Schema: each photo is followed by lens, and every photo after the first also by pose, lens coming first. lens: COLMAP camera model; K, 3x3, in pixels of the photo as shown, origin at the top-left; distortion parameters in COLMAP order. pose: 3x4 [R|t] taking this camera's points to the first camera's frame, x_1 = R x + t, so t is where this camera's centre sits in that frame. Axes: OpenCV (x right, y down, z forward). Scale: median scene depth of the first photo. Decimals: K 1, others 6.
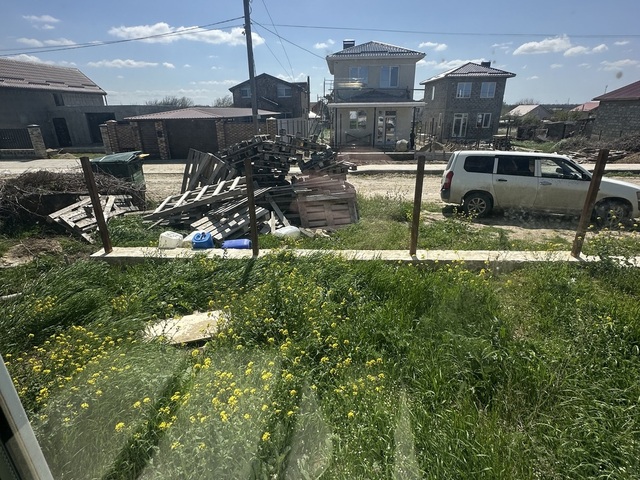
lens RADIAL K [[341.4, 0, 320.0], [0, 341.4, 240.0], [0, 0, 1]] dist [-0.004866, -0.000147]
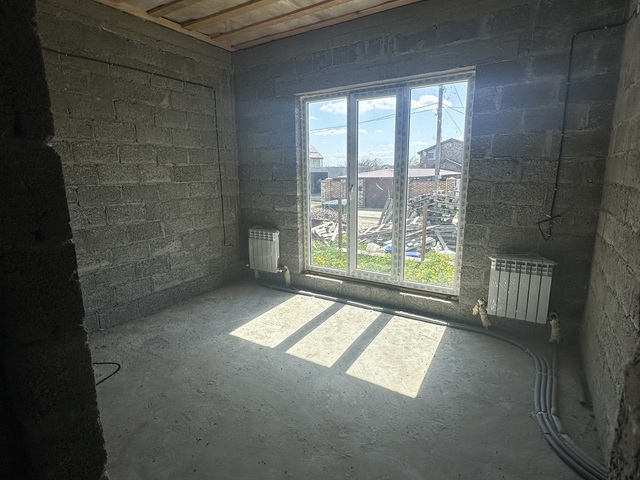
lens RADIAL K [[341.4, 0, 320.0], [0, 341.4, 240.0], [0, 0, 1]] dist [-0.004866, -0.000147]
pose [[0.874273, 0.097758, -0.475488, 0.102704], [-0.171156, 0.978686, -0.113489, 0.151140], [0.454259, 0.180603, 0.872371, -0.459723]]
